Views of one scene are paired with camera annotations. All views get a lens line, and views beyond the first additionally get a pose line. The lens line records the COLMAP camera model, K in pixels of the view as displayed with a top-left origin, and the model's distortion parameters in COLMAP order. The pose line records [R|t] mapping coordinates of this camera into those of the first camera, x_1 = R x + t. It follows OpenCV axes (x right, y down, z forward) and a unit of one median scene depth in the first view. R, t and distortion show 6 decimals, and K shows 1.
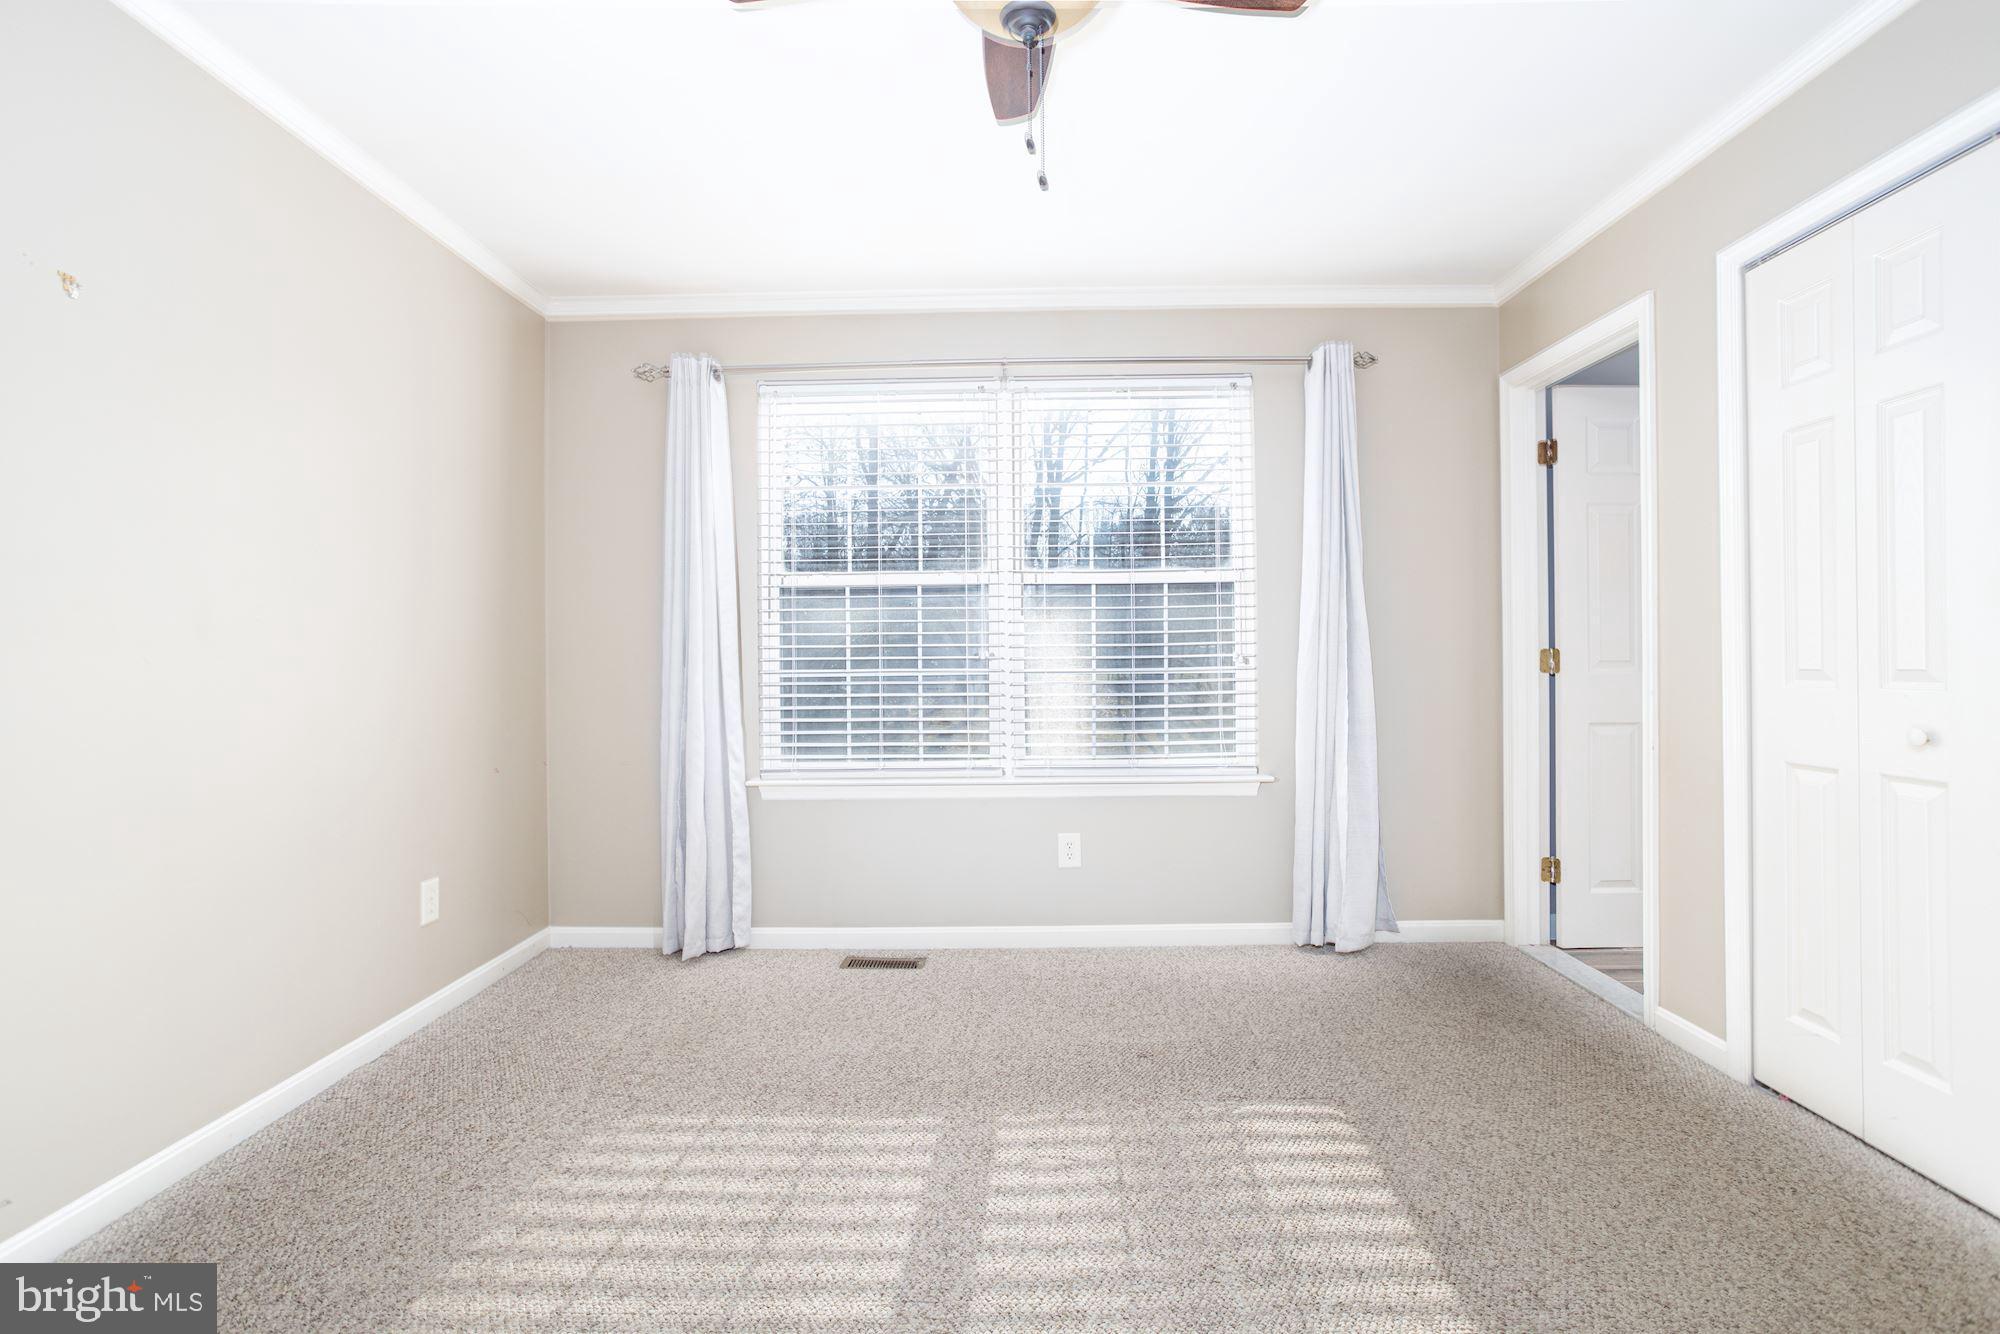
lens RADIAL K [[962.1, 0, 1000.7], [0, 962.1, 654.9], [0, 0, 1]] dist [-0.056325, 0.036543]
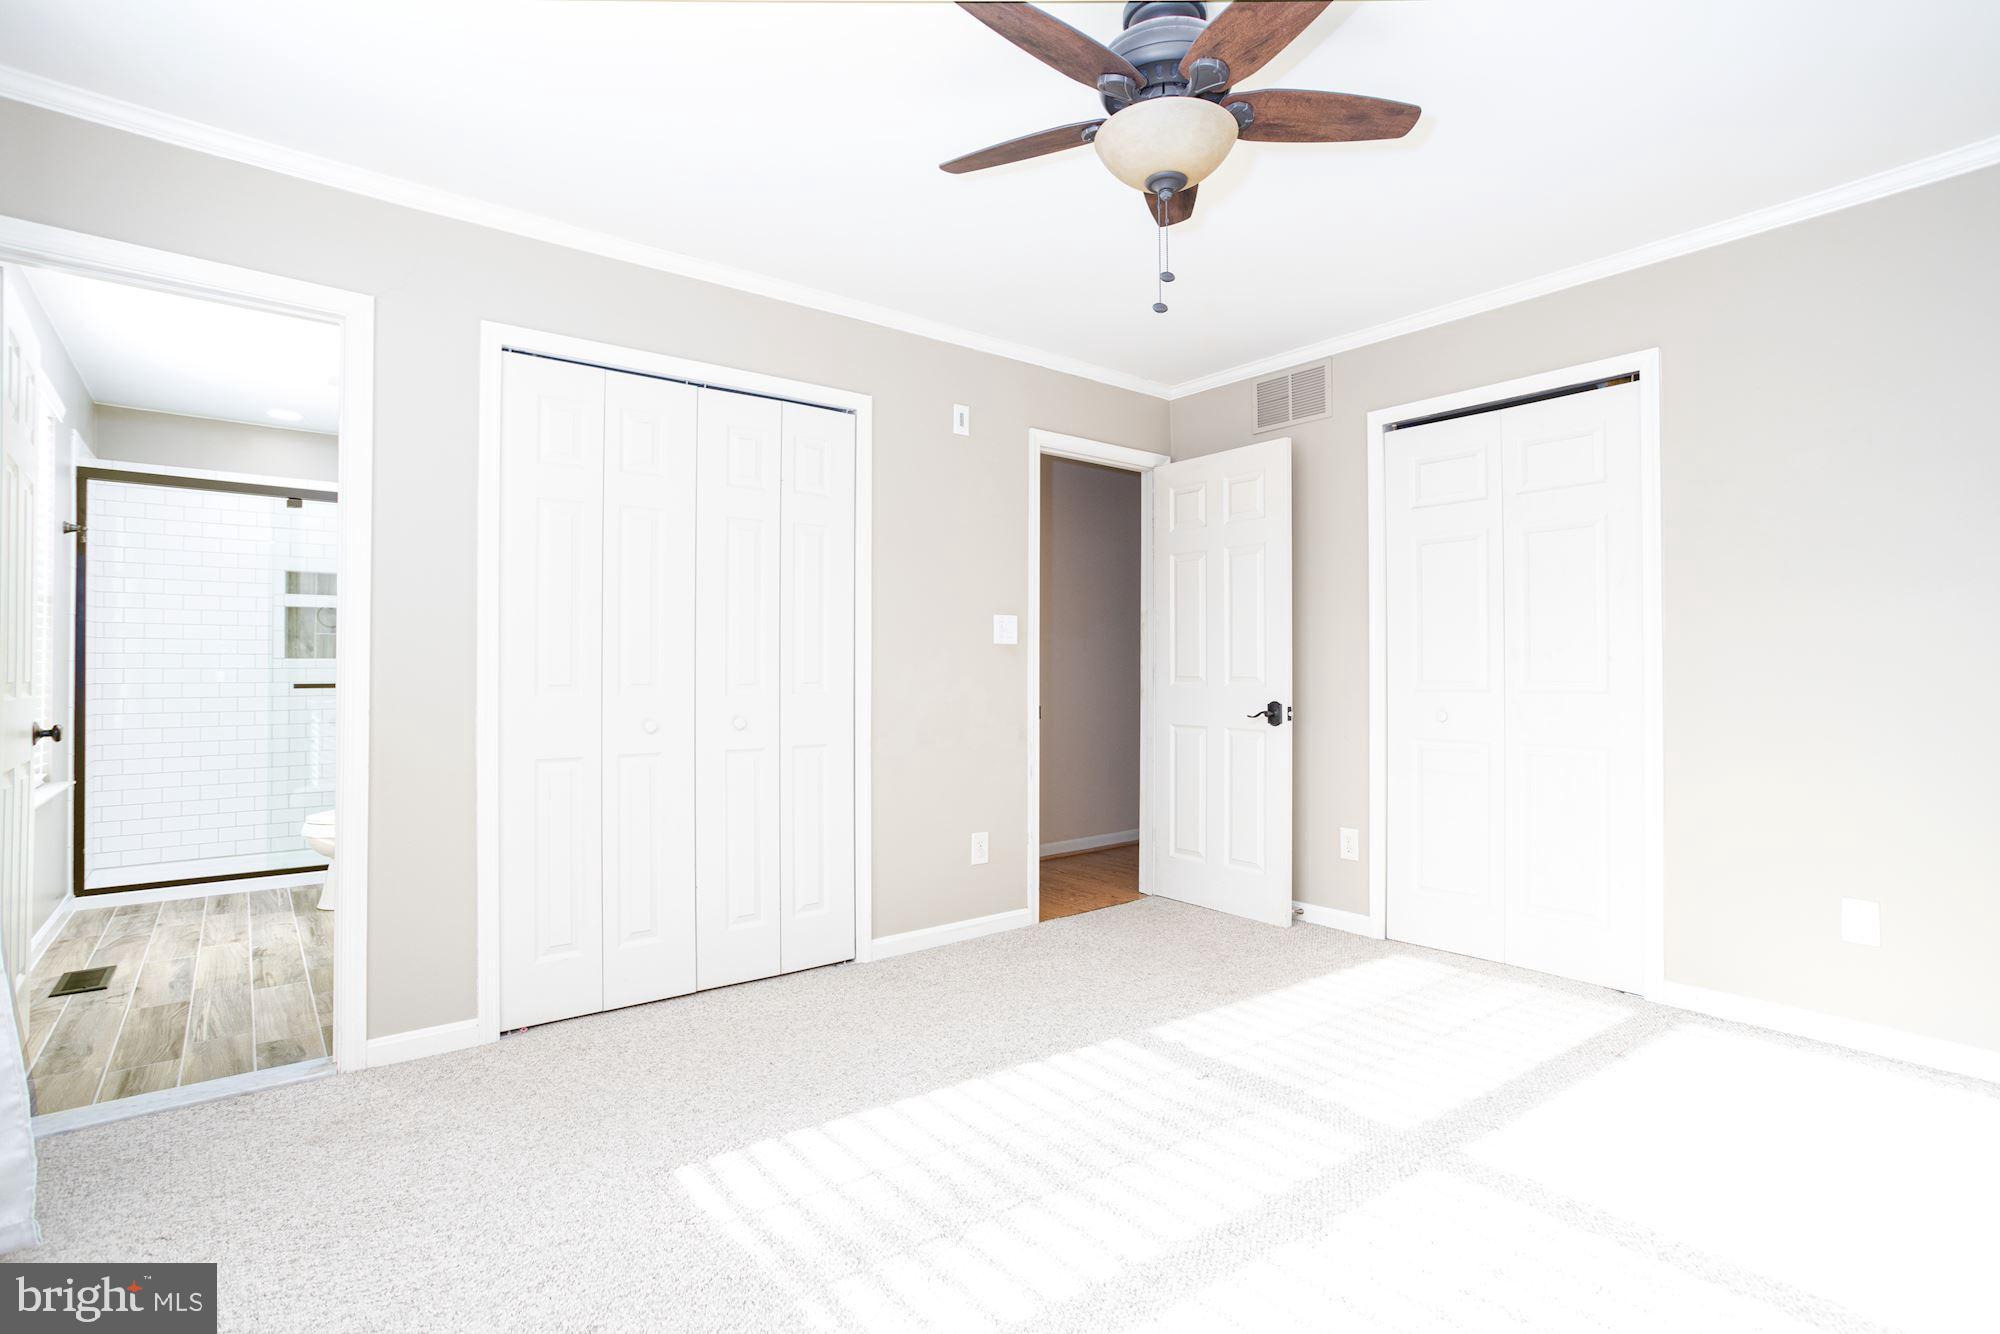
lens RADIAL K [[962.1, 0, 1000.7], [0, 962.1, 654.9], [0, 0, 1]] dist [-0.056325, 0.036543]
pose [[-0.636382, 0.015516, 0.771218, -0.337947], [0.004583, 0.999856, -0.016335, 0.001052], [-0.771360, -0.006861, -0.636362, 0.826306]]
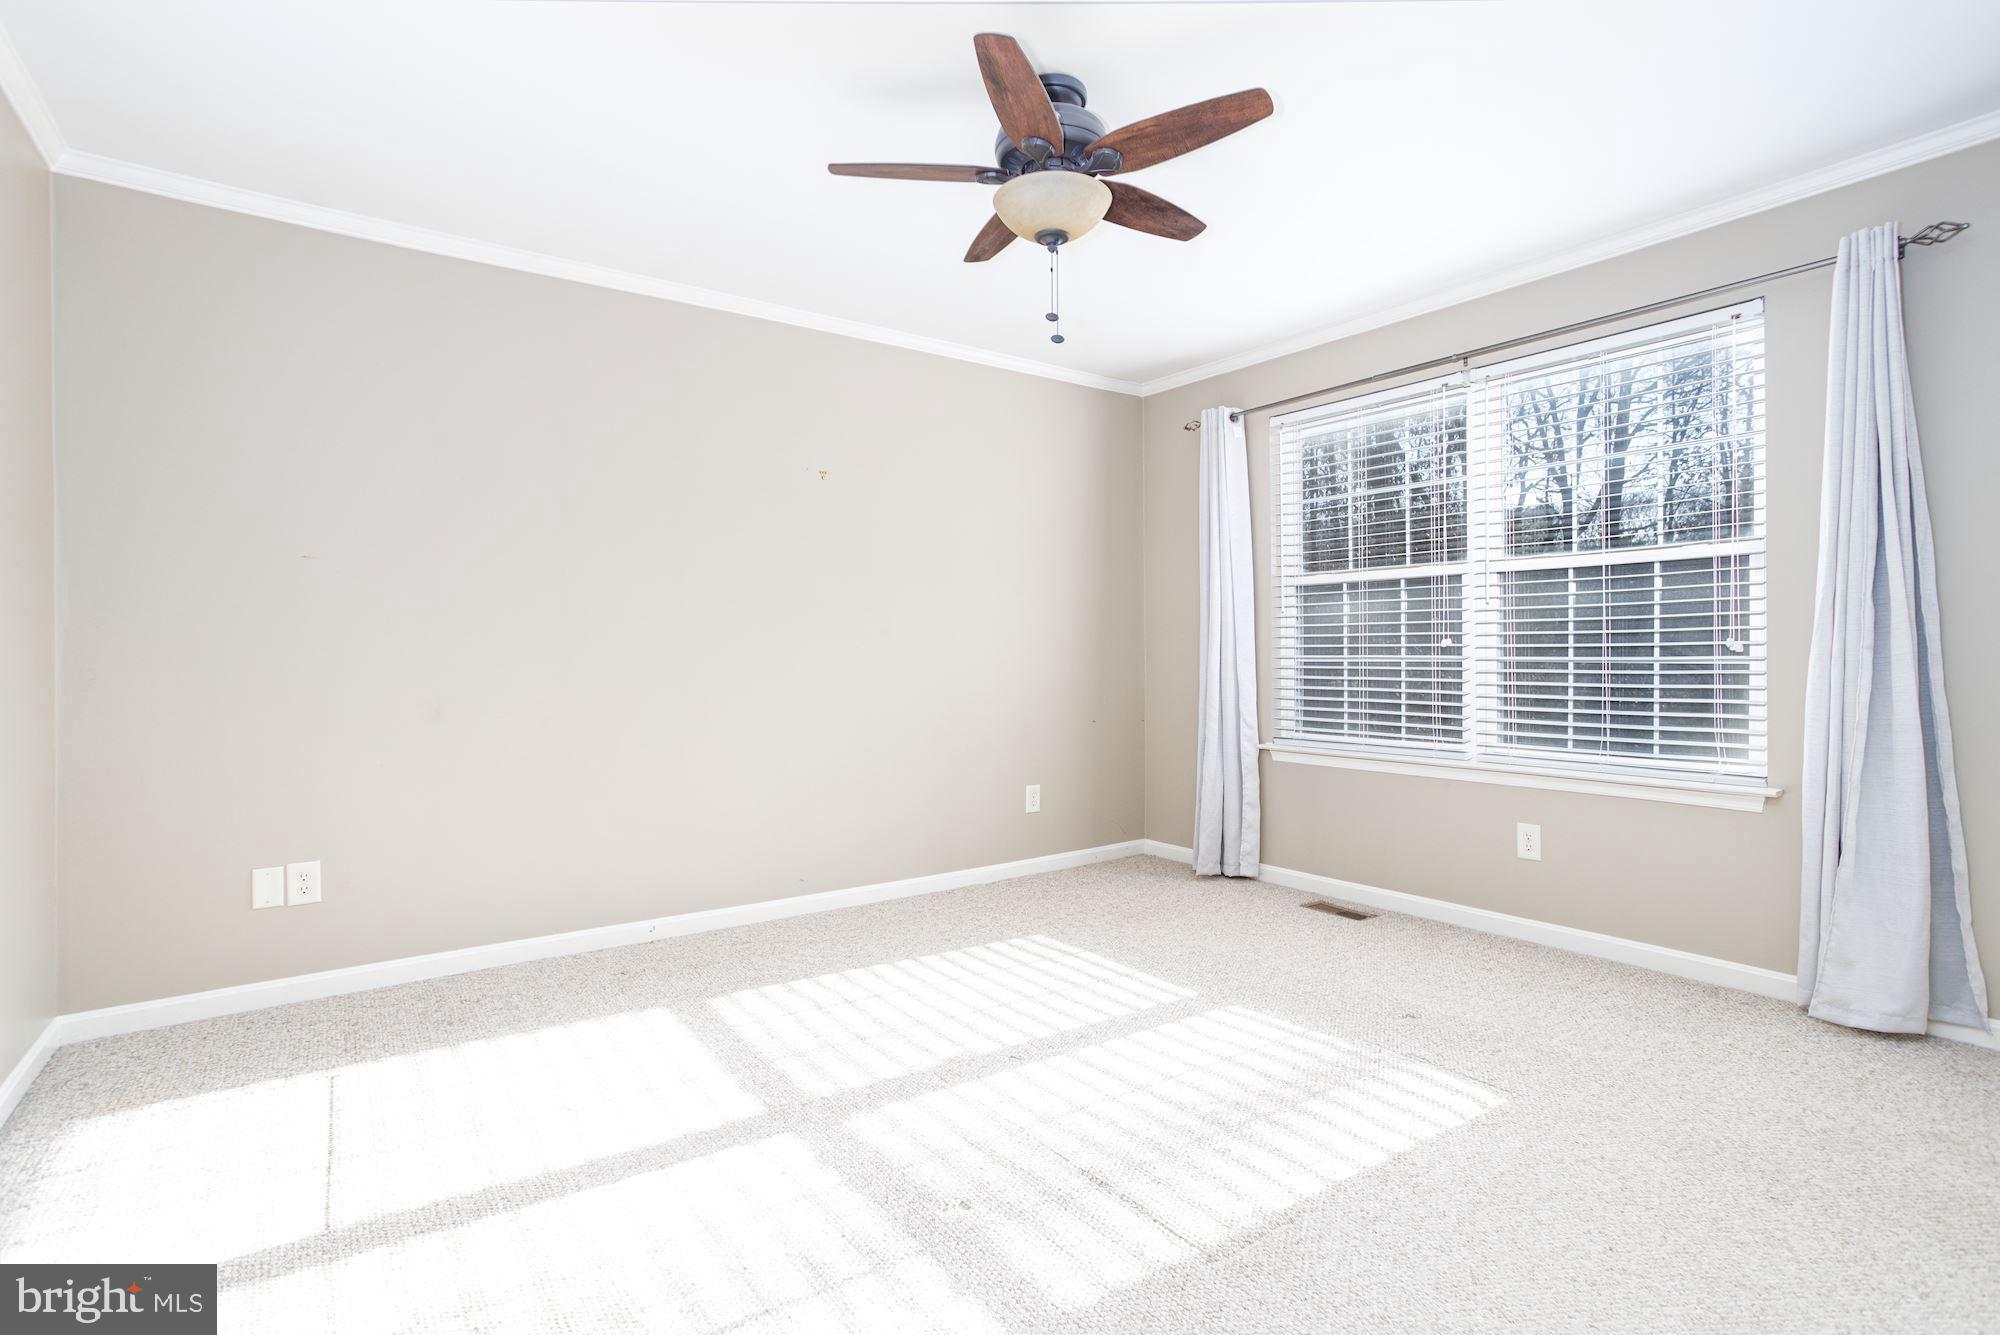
lens RADIAL K [[962.1, 0, 1000.7], [0, 962.1, 655.4], [0, 0, 1]] dist [-0.056325, 0.036543]
pose [[0.602463, 0.009766, -0.798087, 0.510980], [0.004341, 0.999870, 0.015513, -0.004188], [0.798135, -0.012810, 0.602342, -0.008949]]
